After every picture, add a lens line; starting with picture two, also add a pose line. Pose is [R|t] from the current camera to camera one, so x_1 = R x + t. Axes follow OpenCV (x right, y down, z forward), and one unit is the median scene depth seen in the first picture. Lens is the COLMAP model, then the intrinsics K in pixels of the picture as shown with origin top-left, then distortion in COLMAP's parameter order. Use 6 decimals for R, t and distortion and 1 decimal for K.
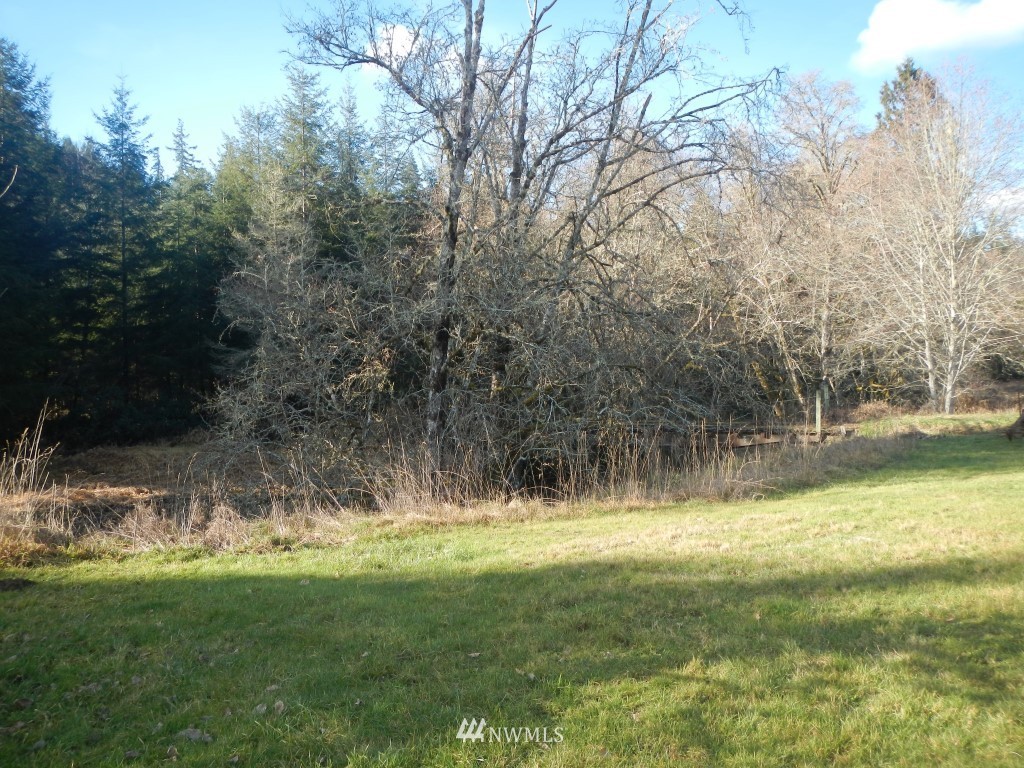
lens RADIAL K [[831.8, 0, 522.9], [0, 831.8, 382.7], [0, 0, 1]] dist [-0.009538, 0.003344]
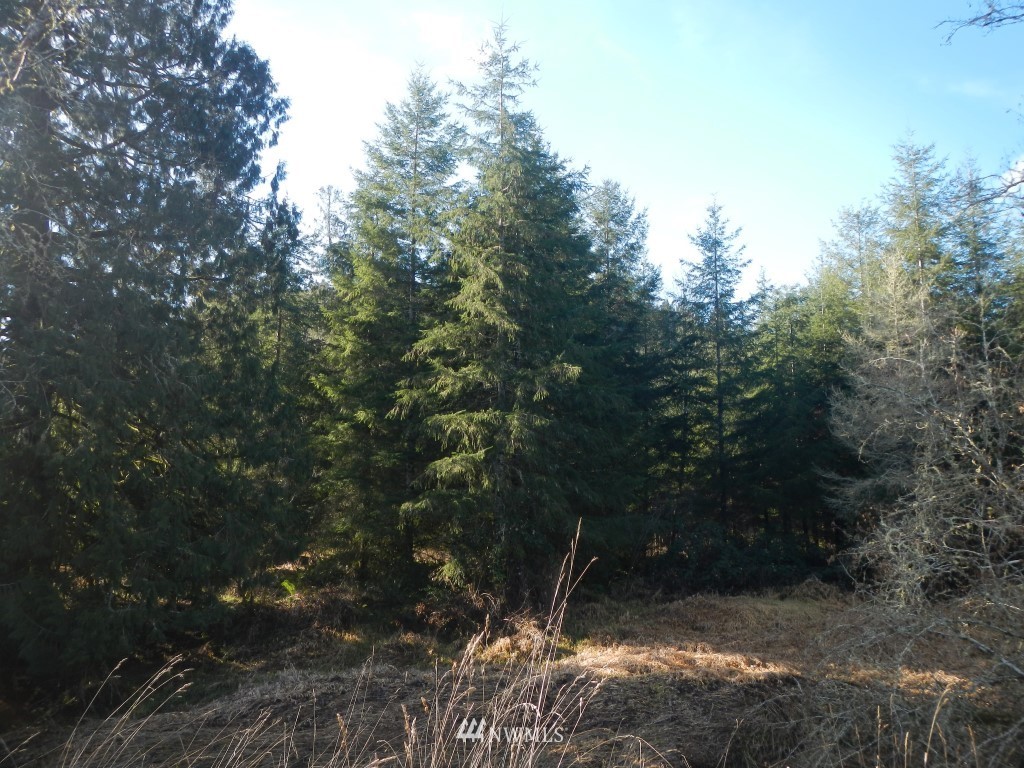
lens RADIAL K [[831.8, 0, 522.9], [0, 831.8, 382.7], [0, 0, 1]] dist [-0.009538, 0.003344]
pose [[0.782660, -0.083166, -0.616869, -0.085846], [-0.022004, 0.986718, -0.160946, 0.004056], [0.622060, 0.139539, 0.770435, 0.160426]]
